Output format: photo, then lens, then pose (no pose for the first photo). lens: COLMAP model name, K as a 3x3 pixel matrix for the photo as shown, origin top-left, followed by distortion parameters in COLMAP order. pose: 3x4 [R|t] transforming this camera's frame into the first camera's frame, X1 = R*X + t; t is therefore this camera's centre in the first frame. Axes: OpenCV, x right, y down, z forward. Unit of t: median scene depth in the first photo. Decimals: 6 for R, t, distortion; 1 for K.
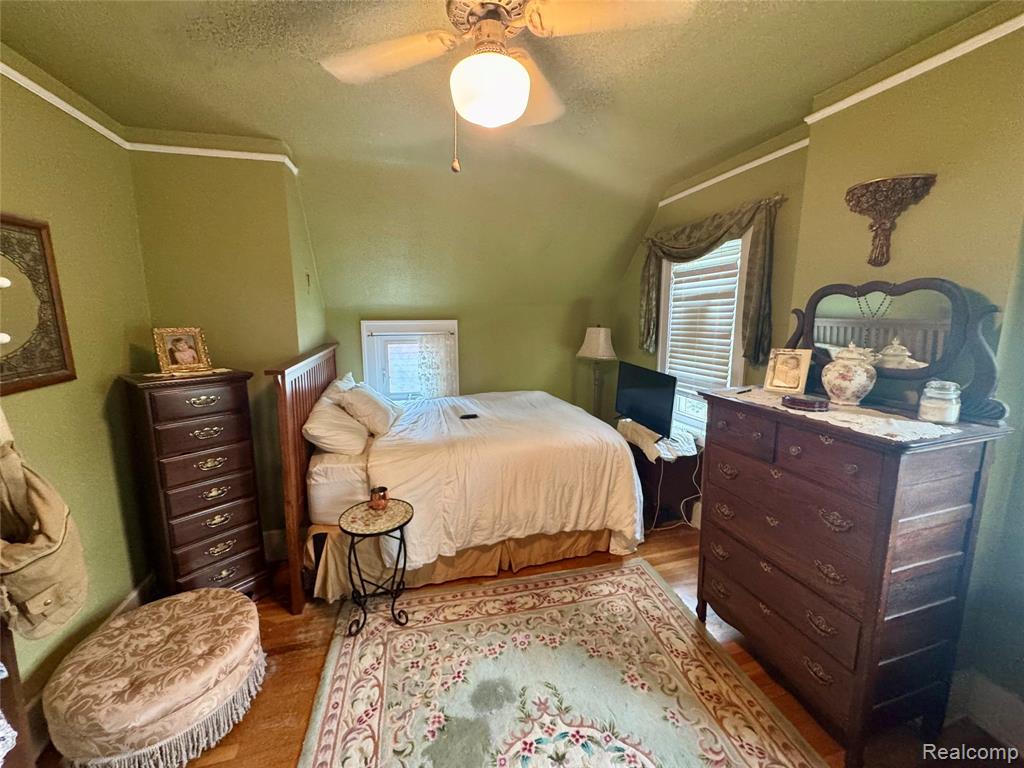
lens RADIAL K [[410.5, 0, 515.1], [0, 410.5, 382.3], [0, 0, 1]] dist [-0.002320, 0.000926]
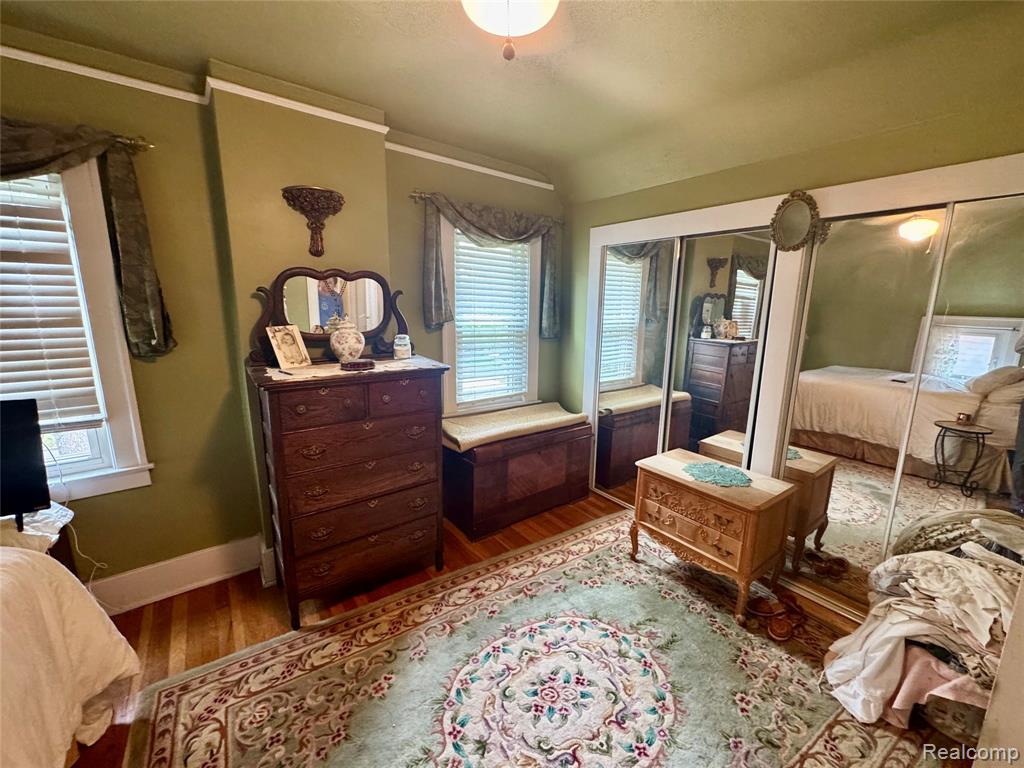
lens RADIAL K [[410.5, 0, 514.3], [0, 410.5, 382.4], [0, 0, 1]] dist [-0.002320, 0.000926]
pose [[-0.368317, -0.176401, 0.912811, -0.489286], [0.141240, 0.959821, 0.242476, -0.106368], [-0.918909, 0.218233, -0.328604, 0.782093]]
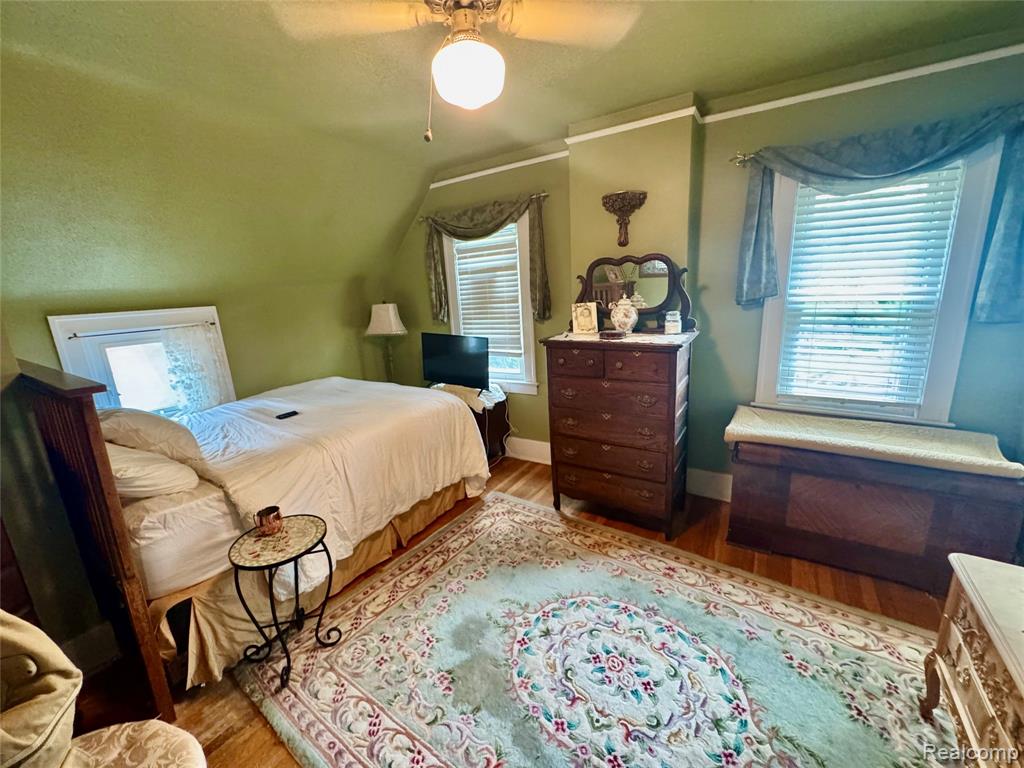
lens RADIAL K [[410.5, 0, 515.1], [0, 410.5, 383.3], [0, 0, 1]] dist [-0.002320, 0.000926]
pose [[0.741430, -0.189930, 0.643590, -0.469579], [0.159672, 0.981495, 0.105703, 0.005147], [-0.651756, 0.024391, 0.758036, 0.058458]]
